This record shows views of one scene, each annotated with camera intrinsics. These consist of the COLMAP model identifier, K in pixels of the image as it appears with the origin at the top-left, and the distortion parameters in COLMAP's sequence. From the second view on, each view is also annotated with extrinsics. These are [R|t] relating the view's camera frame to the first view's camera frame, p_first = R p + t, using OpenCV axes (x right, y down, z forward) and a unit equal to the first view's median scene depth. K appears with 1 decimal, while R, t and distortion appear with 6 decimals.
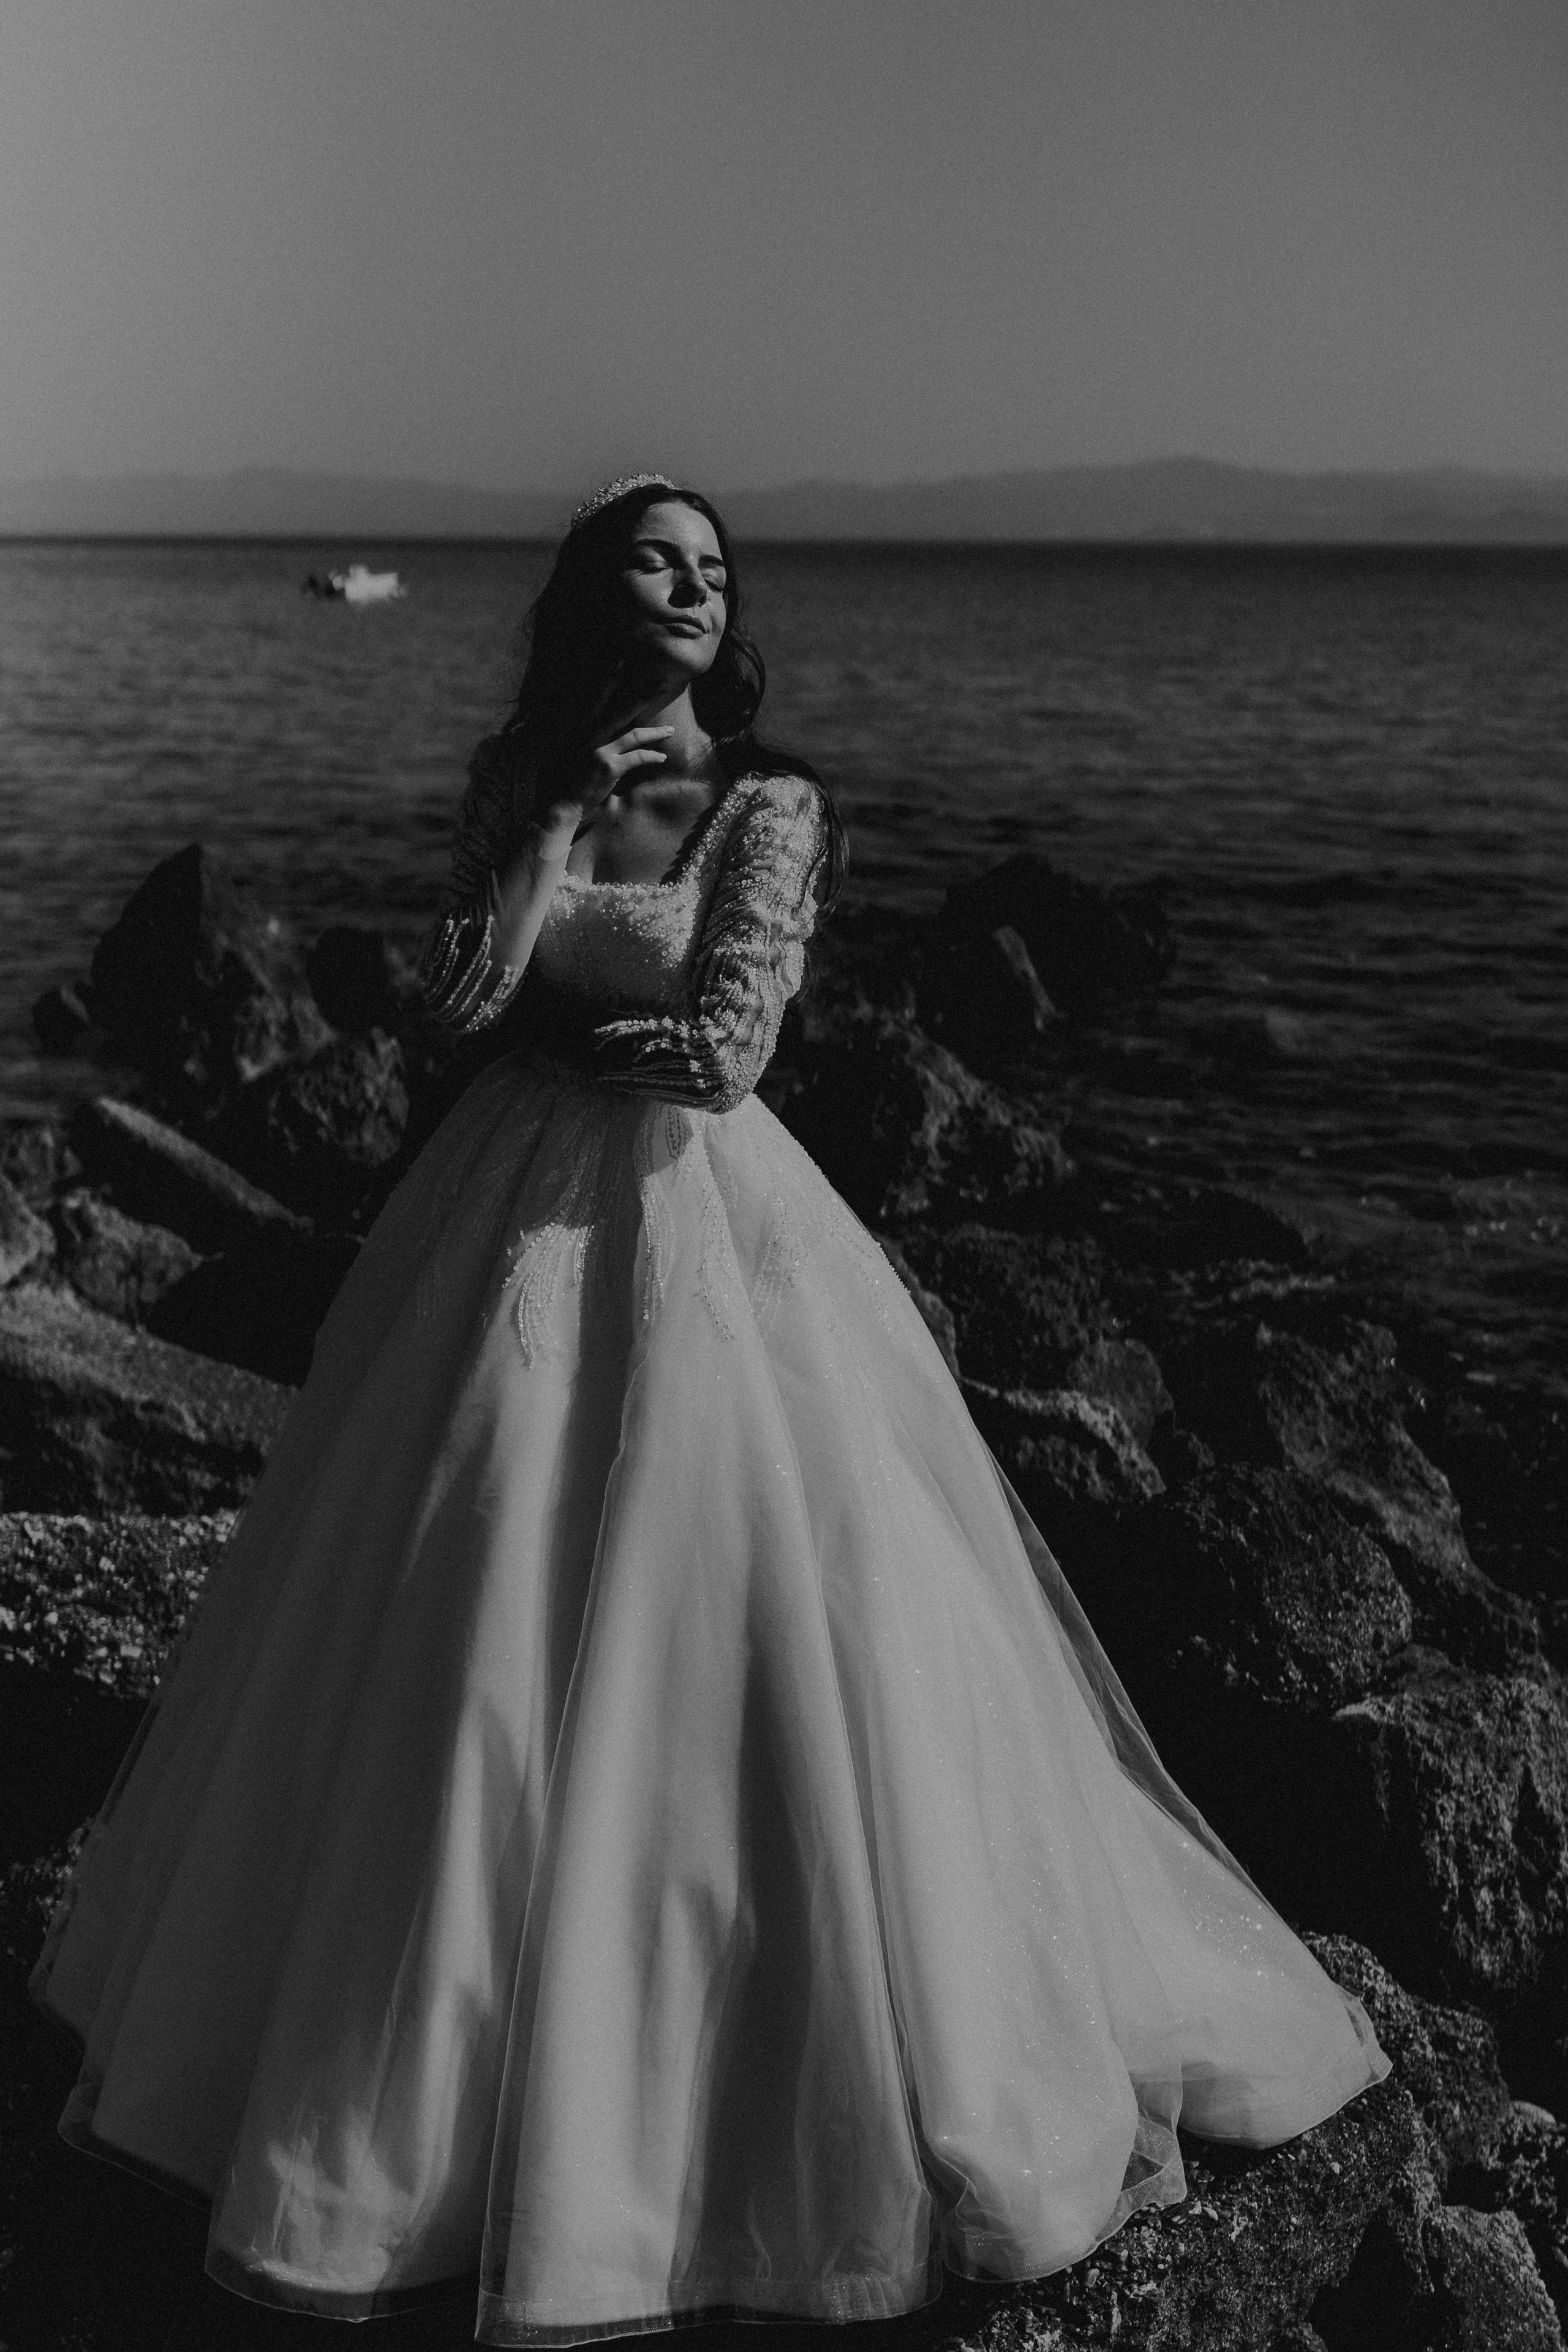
lens RADIAL K [[2641.0, 0, 1018.5], [0, 2641.0, 1180.3], [0, 0, 1]] dist [-0.013604, -0.009342]
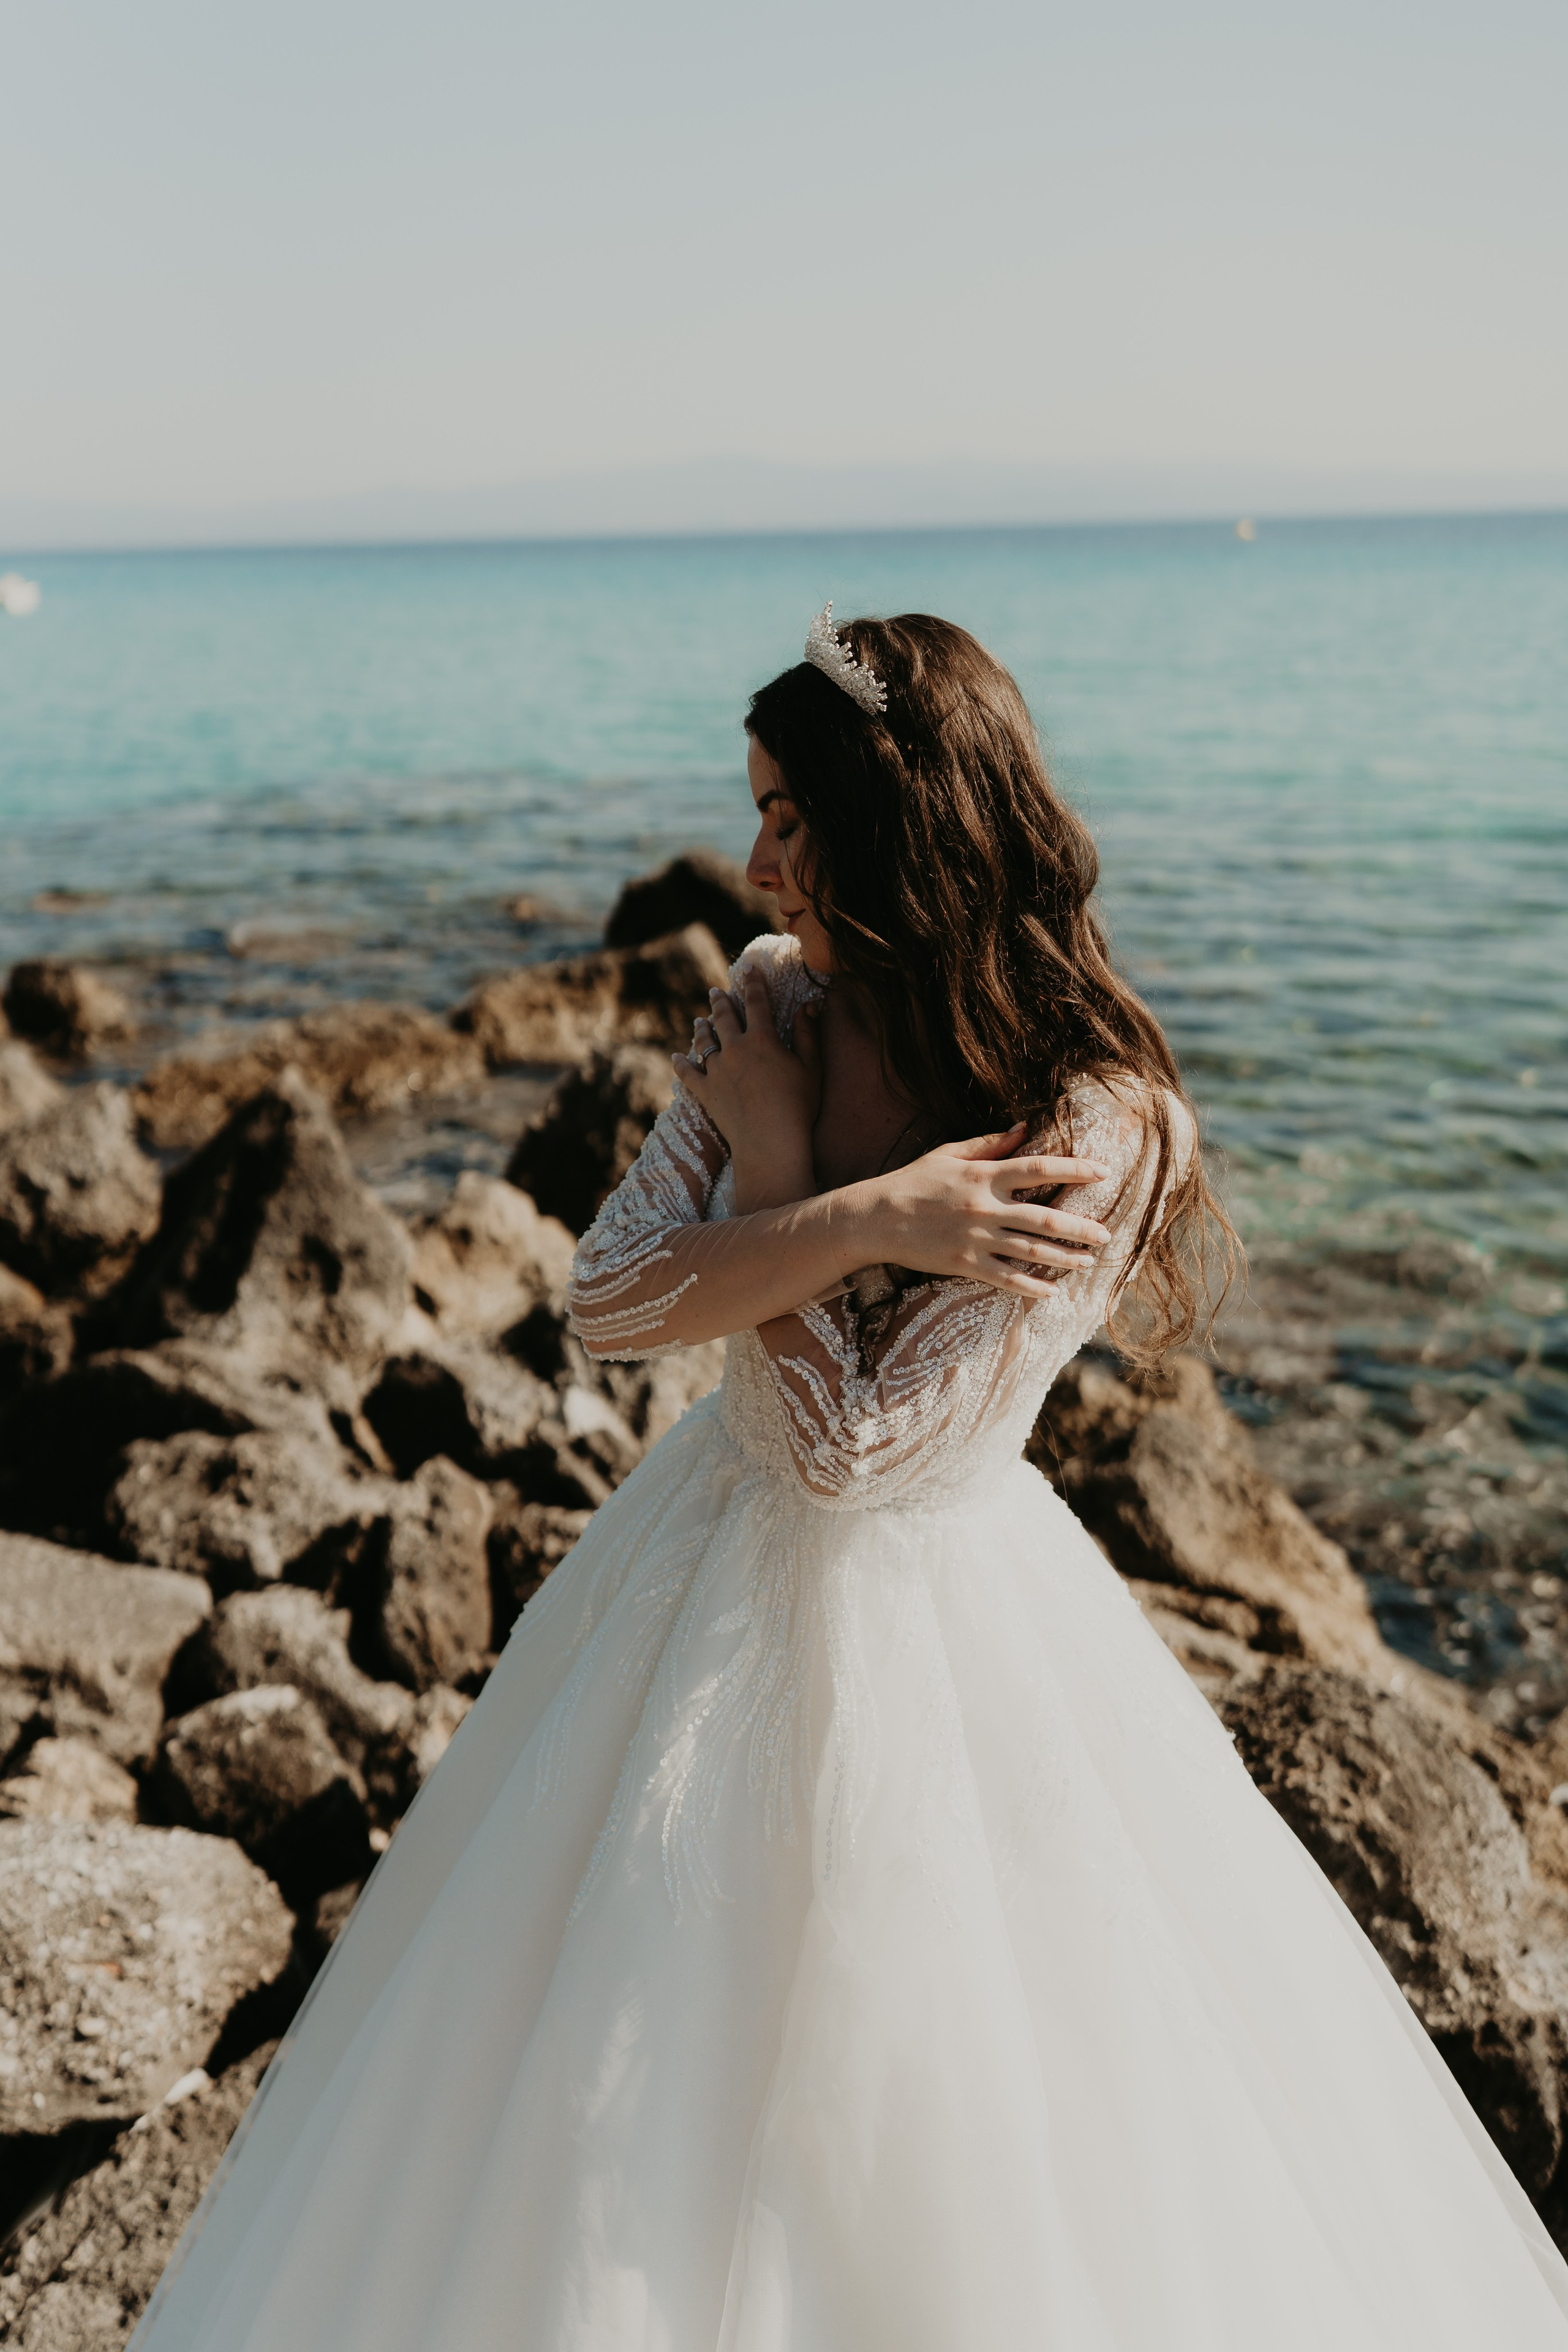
lens RADIAL K [[2358.0, 0, 778.3], [0, 2358.0, 1061.3], [0, 0, 1]] dist [-0.003598, 0.001049]
pose [[0.995709, -0.052981, 0.075873, -0.137520], [0.054121, 0.998449, -0.013040, -0.094411], [-0.075065, 0.017090, 0.997032, 0.263910]]
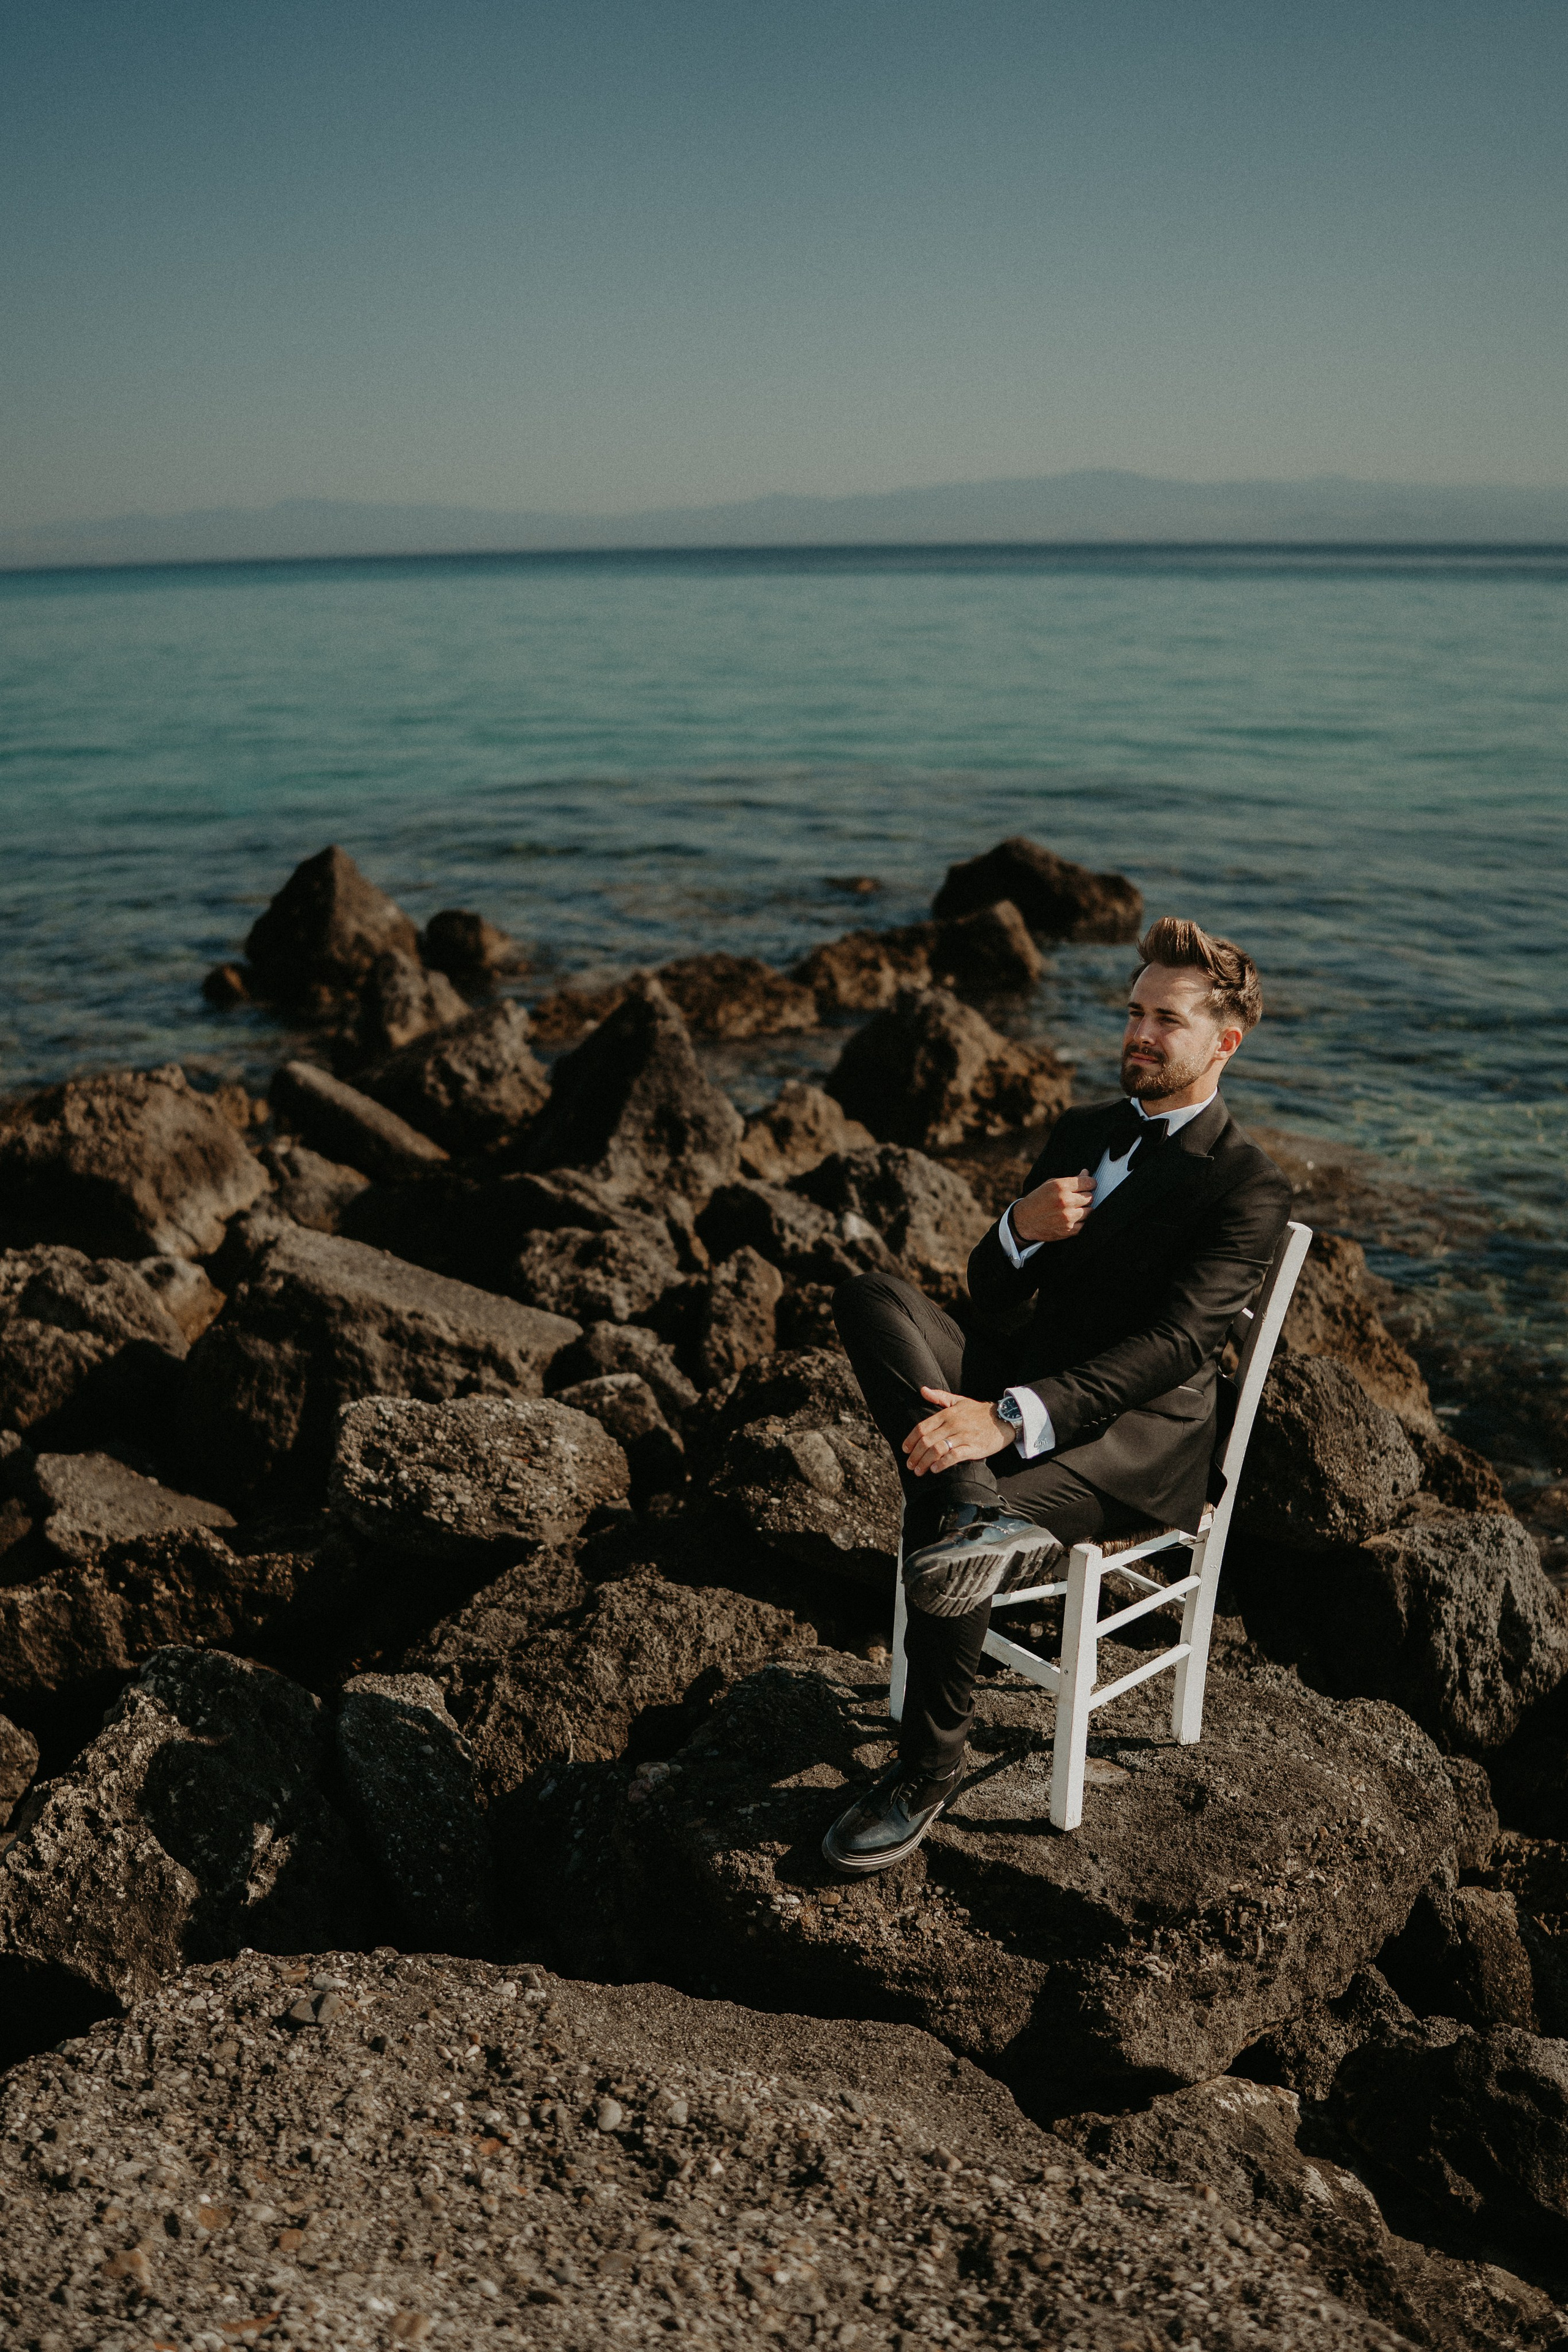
lens RADIAL K [[2356.6, 0, 846.4], [0, 2356.6, 1135.6], [0, 0, 1]] dist [-0.190554, 0.190290]
pose [[0.998792, -0.009760, -0.048165, -0.079646], [0.010419, 0.999855, 0.013462, -0.019297], [0.048027, -0.013947, 0.998749, -0.166759]]
